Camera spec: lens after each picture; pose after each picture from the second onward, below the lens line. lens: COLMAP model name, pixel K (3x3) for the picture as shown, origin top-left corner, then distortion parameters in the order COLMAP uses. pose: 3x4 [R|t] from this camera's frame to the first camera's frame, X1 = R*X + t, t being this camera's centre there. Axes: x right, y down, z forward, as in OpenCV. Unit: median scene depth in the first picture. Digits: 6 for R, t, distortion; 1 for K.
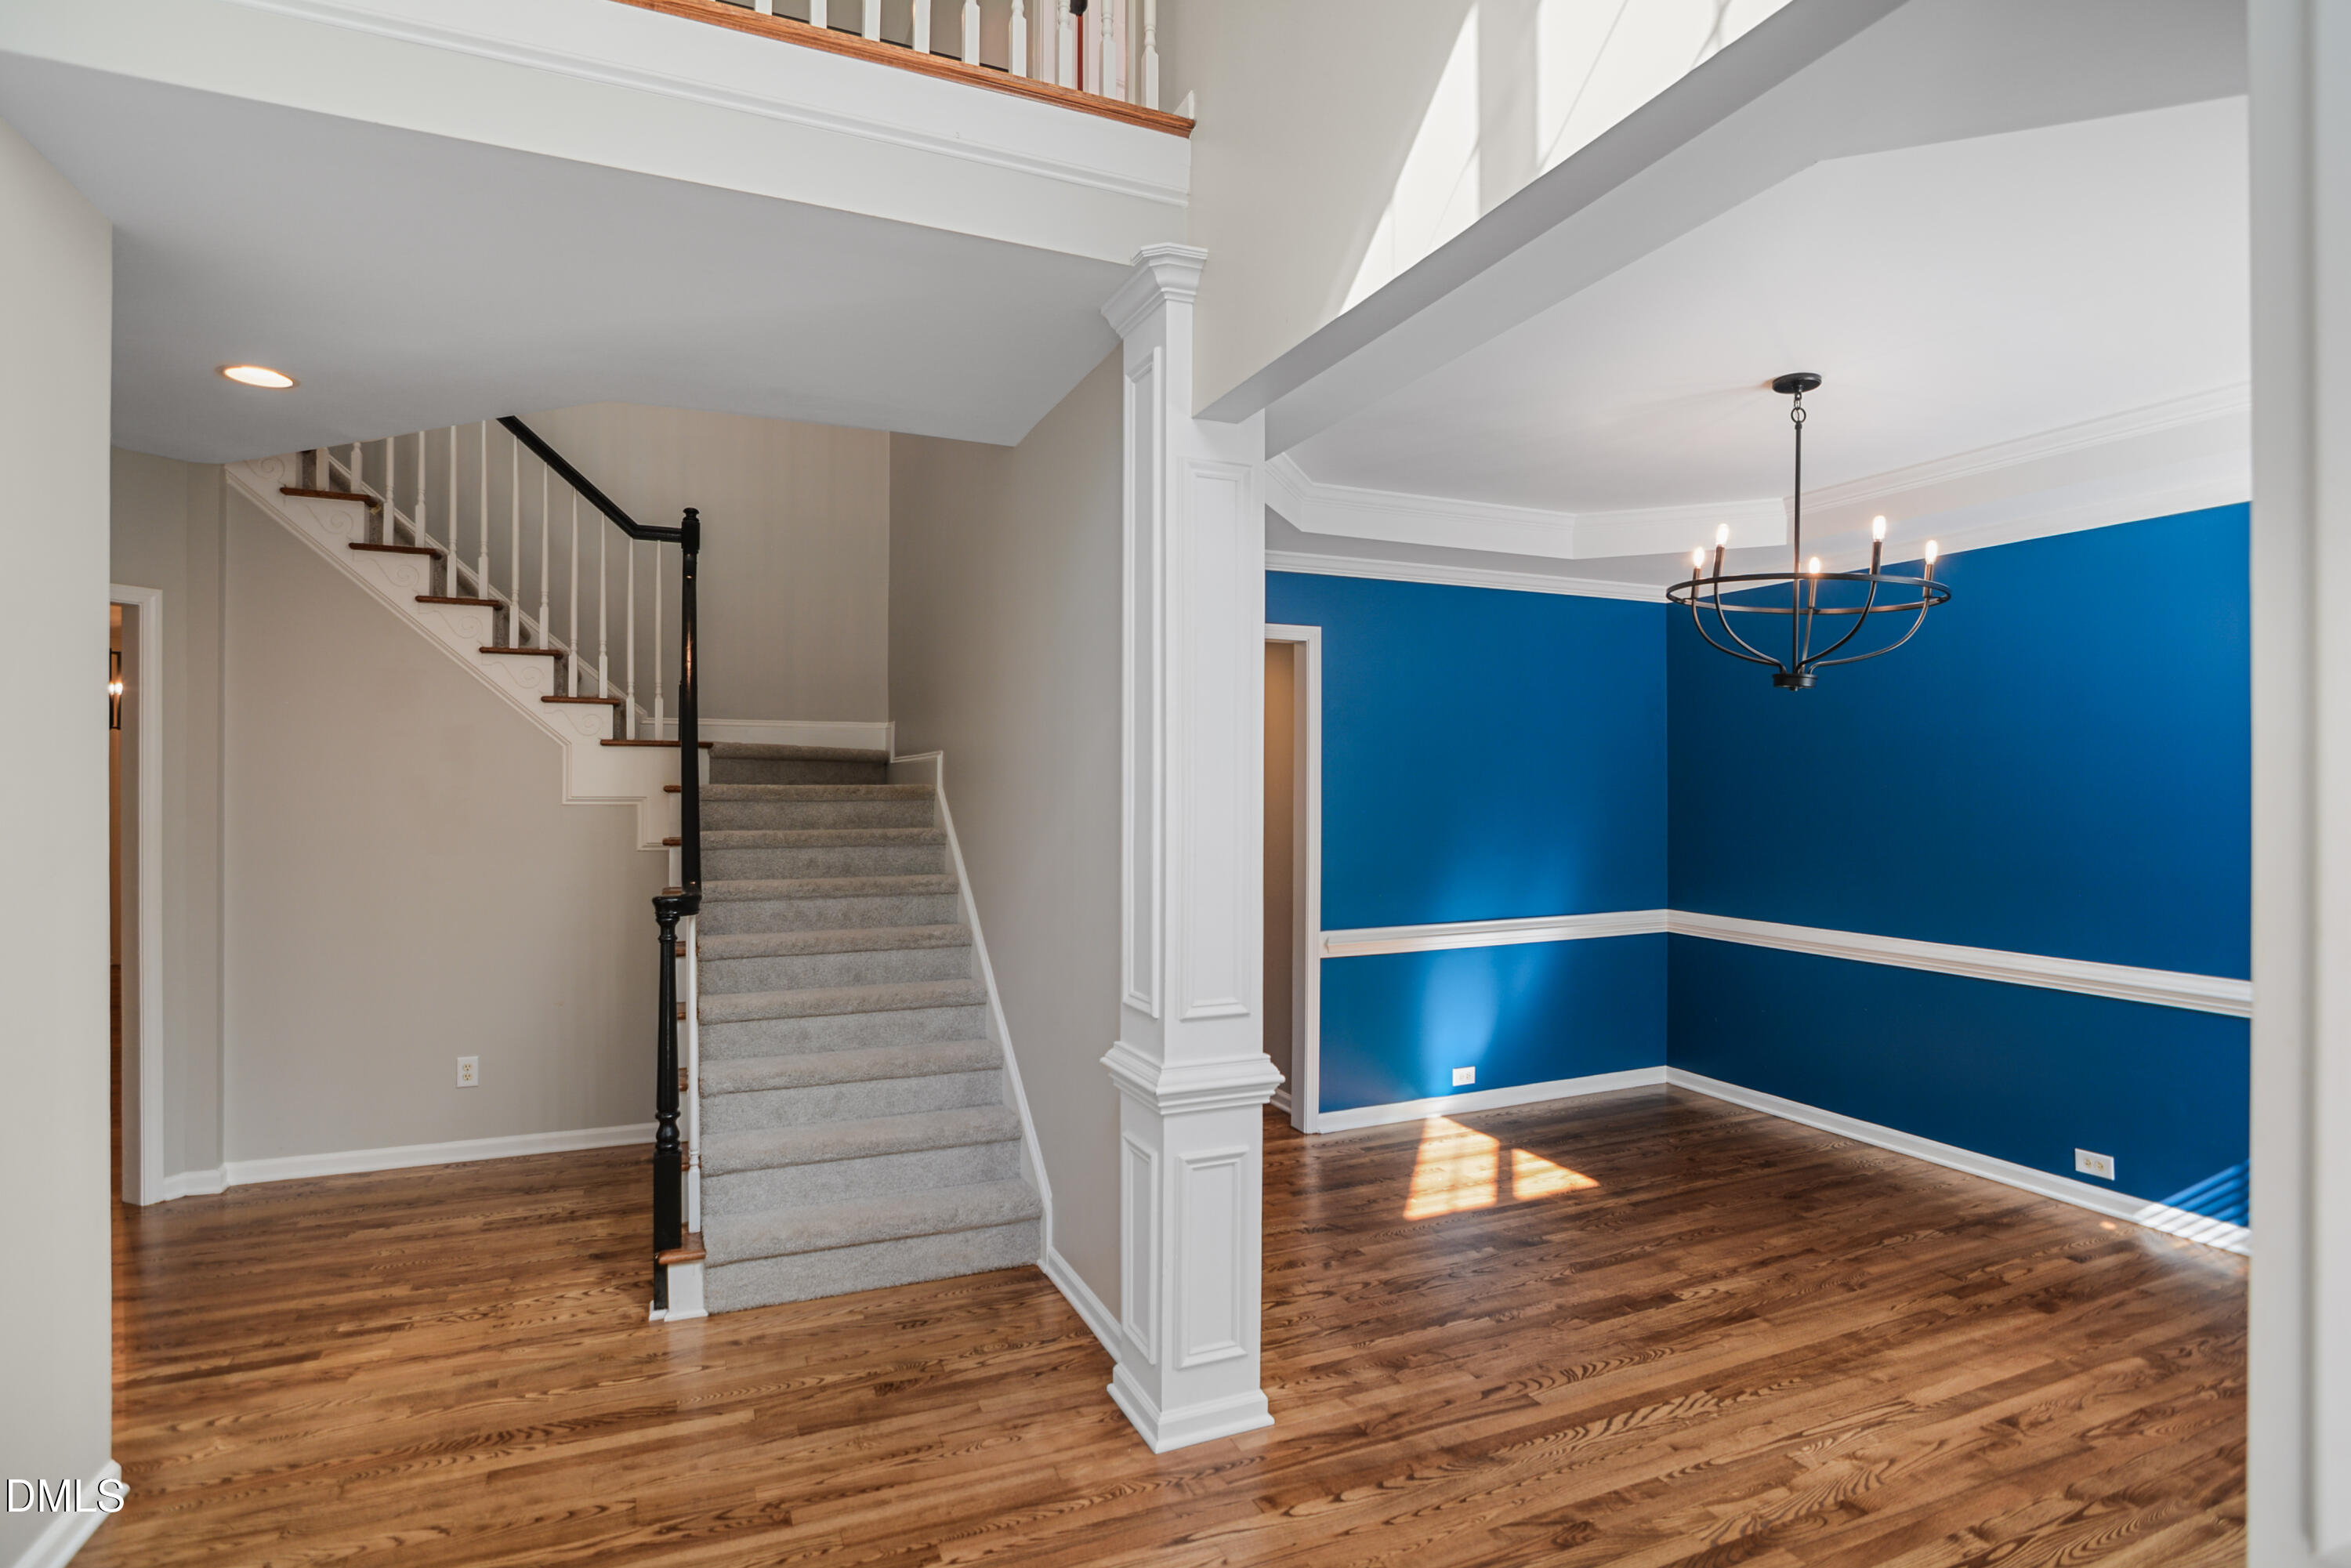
lens RADIAL K [[1151.4, 0, 1167.5], [0, 1151.4, 790.0], [0, 0, 1]] dist [-0.033035, 0.010248]
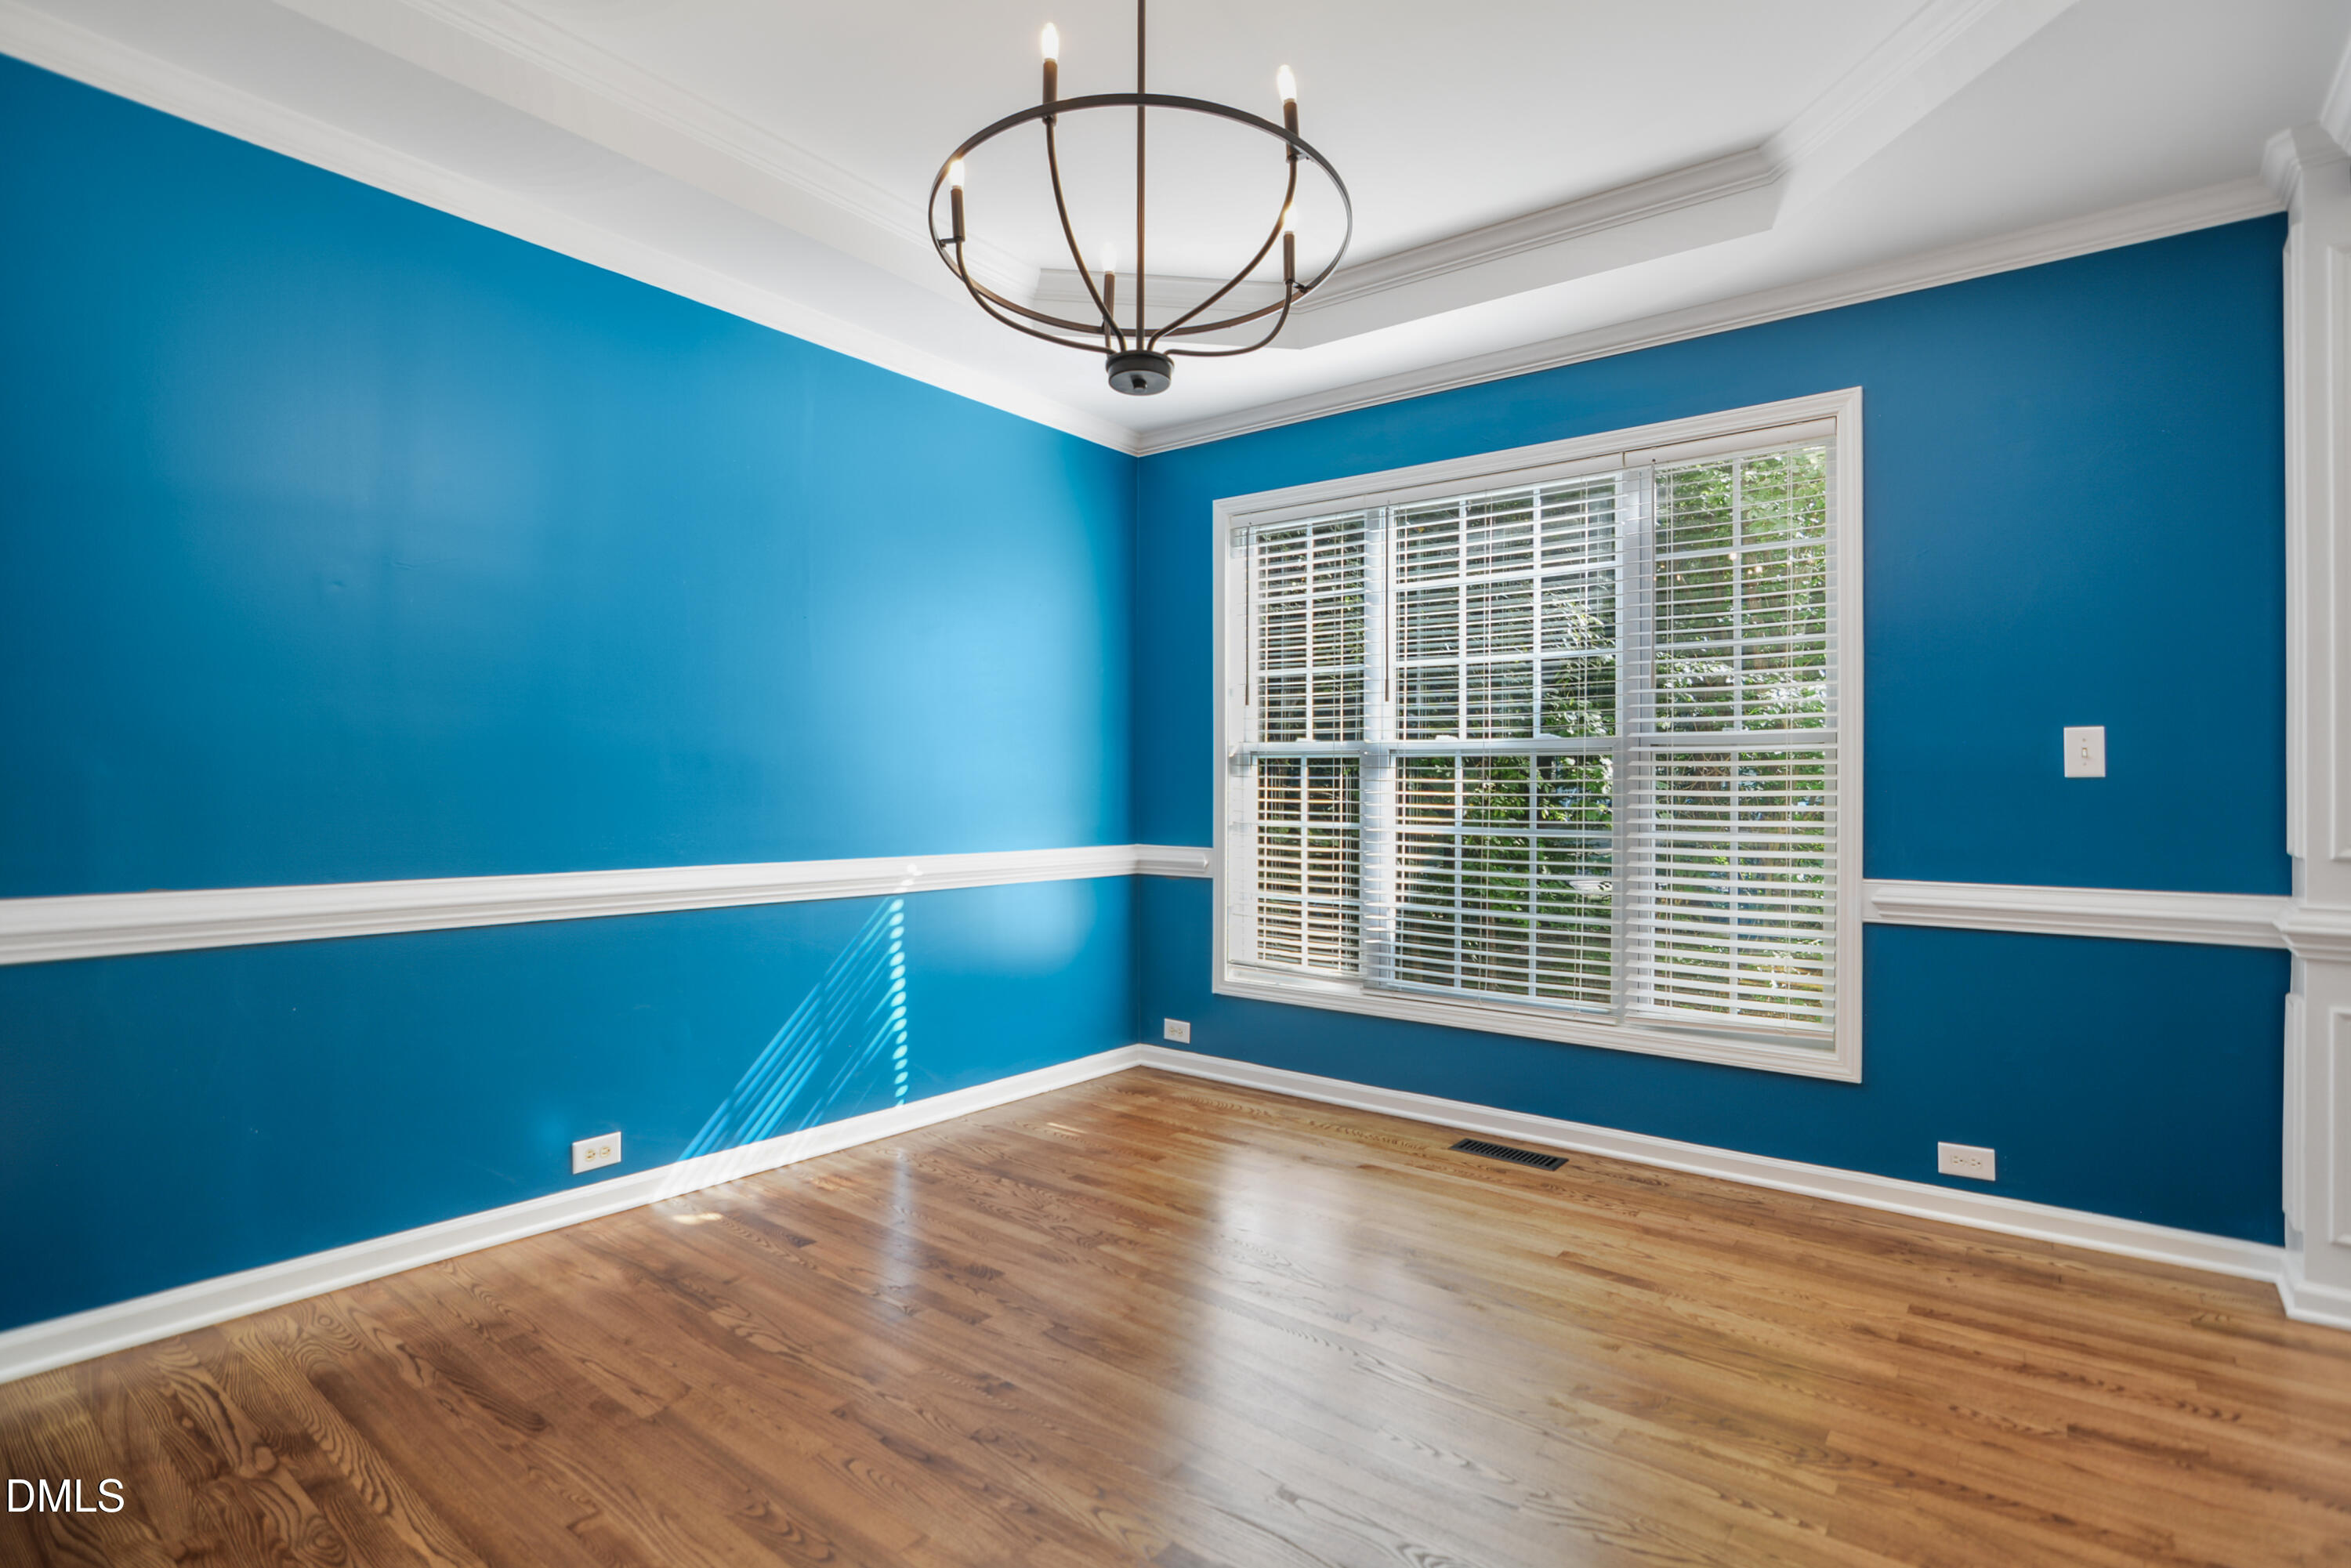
lens RADIAL K [[1151.4, 0, 1167.5], [0, 1151.4, 790.0], [0, 0, 1]] dist [-0.033035, 0.010248]
pose [[-0.482273, -0.004403, 0.876010, 0.015868], [-0.009818, 0.999952, -0.000379, 0.101906], [-0.875966, -0.008783, -0.482293, 1.075058]]
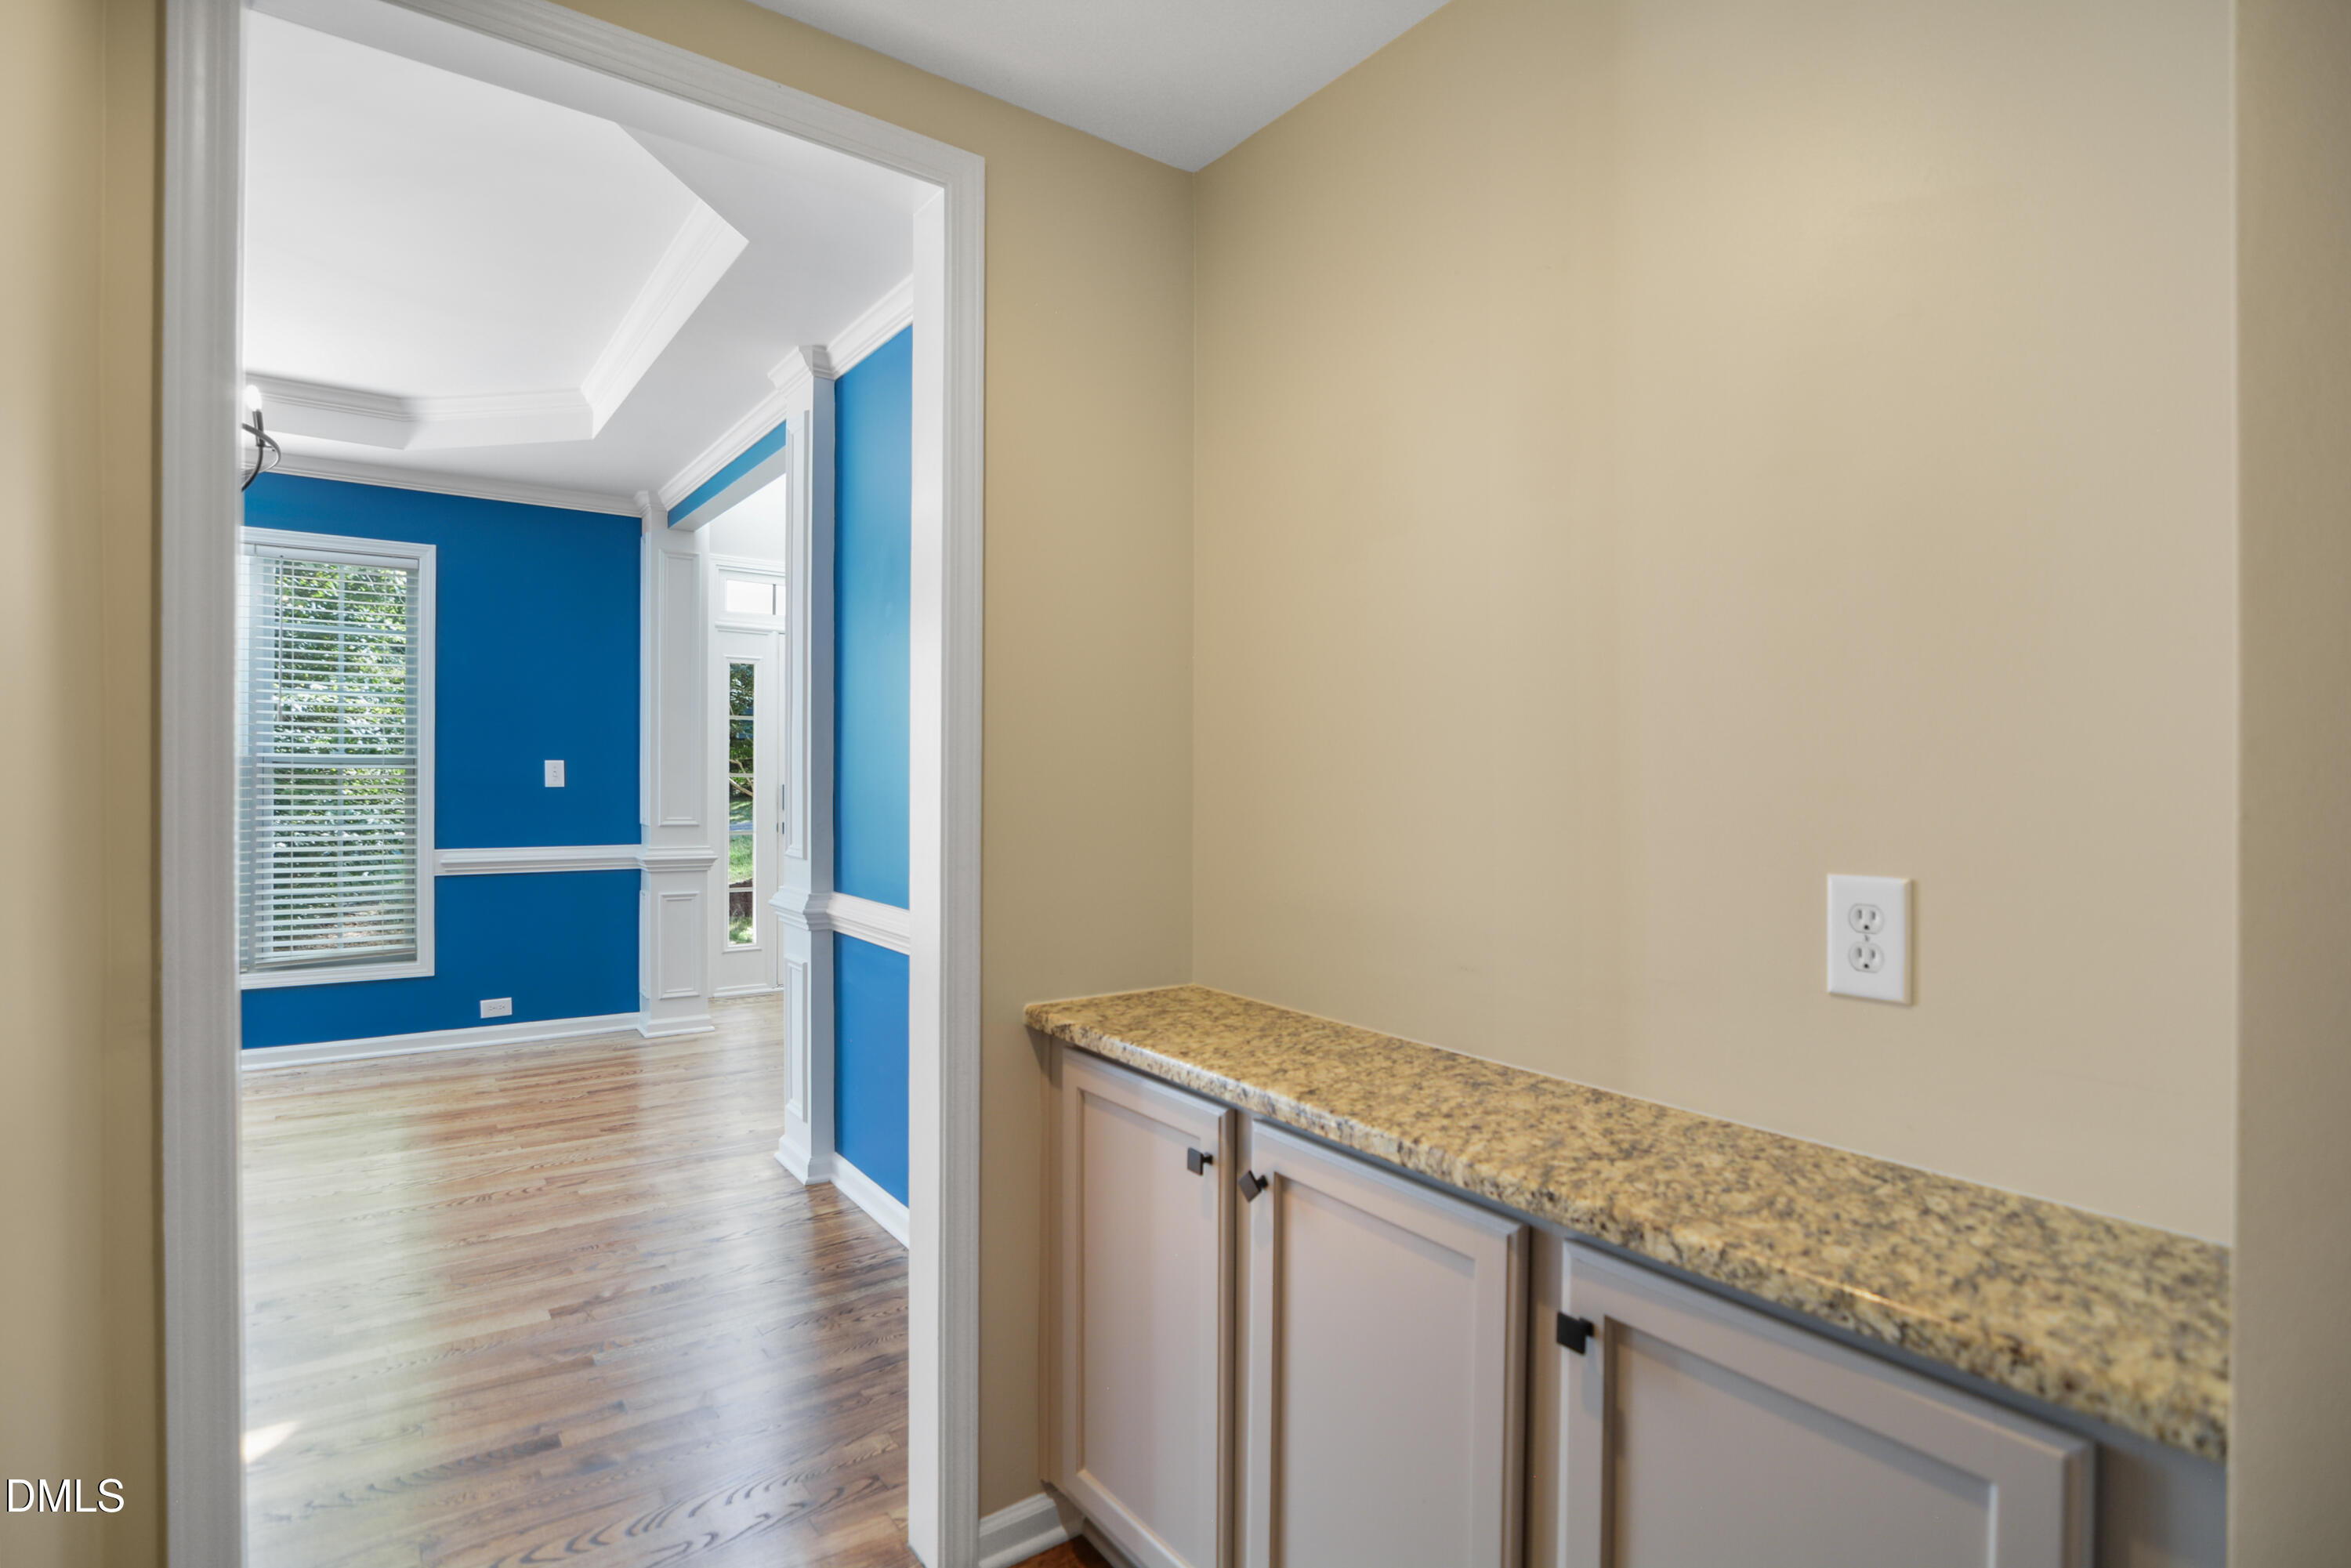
lens RADIAL K [[1151.4, 0, 1167.5], [0, 1151.4, 790.0], [0, 0, 1]] dist [-0.033035, 0.010248]
pose [[-0.973697, -0.008430, -0.227689, -0.040433], [-0.011248, 0.999875, 0.011080, 0.064877], [0.227568, 0.013350, -0.973671, 1.761811]]
